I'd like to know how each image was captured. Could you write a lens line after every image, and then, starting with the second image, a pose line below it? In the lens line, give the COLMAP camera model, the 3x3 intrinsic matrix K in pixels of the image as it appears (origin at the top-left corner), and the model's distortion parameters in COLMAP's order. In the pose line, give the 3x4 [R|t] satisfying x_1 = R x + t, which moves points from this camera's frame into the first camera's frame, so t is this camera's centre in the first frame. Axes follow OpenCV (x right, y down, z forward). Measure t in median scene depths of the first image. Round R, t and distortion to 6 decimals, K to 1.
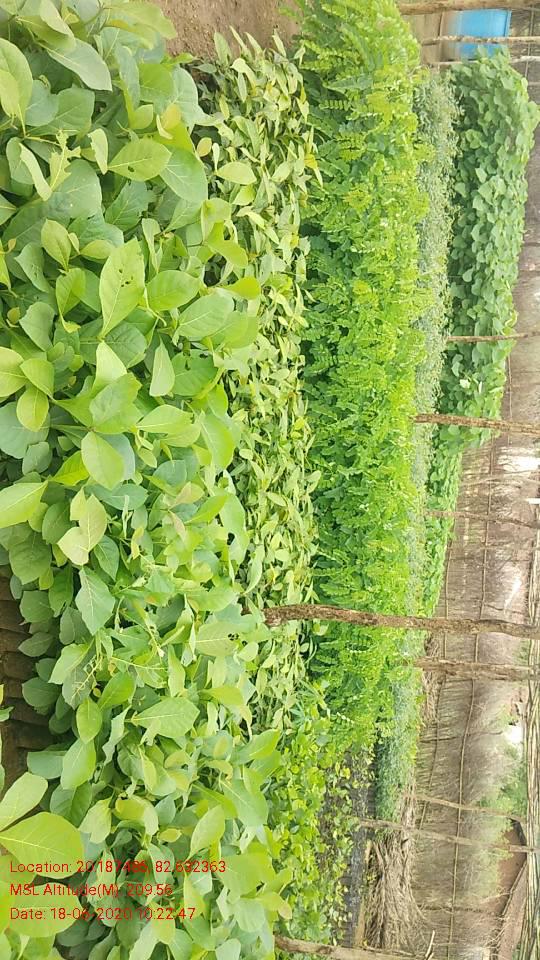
lens RADIAL K [[733.6, 0, 270.0], [0, 733.6, 480.0], [0, 0, 1]] dist [0.153733, -0.337669]
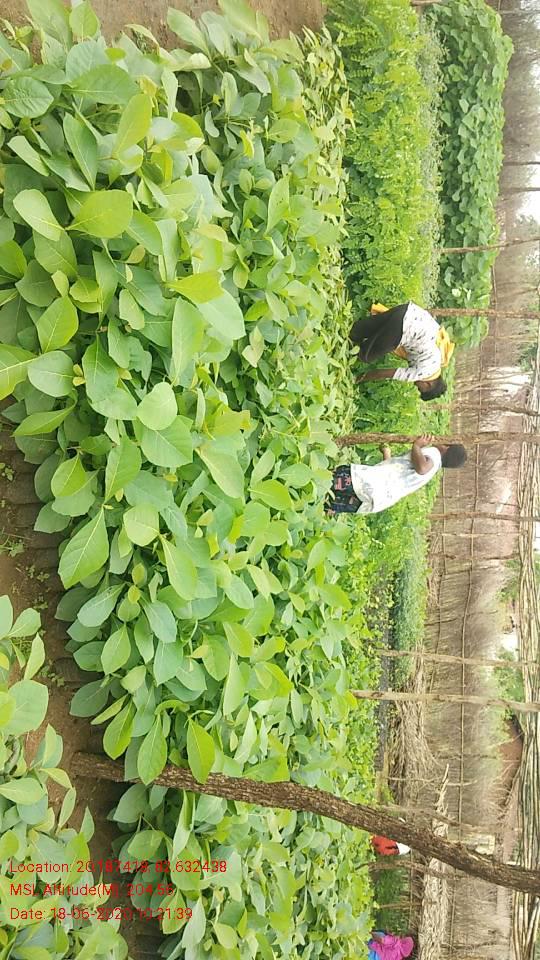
lens RADIAL K [[730.9, 0, 270.0], [0, 730.9, 480.0], [0, 0, 1]] dist [0.068715, -0.154659]
pose [[0.998157, -0.060210, 0.007528, -0.057581], [0.059362, 0.994657, 0.084463, 0.052287], [-0.012574, -0.083860, 0.996398, -0.172401]]
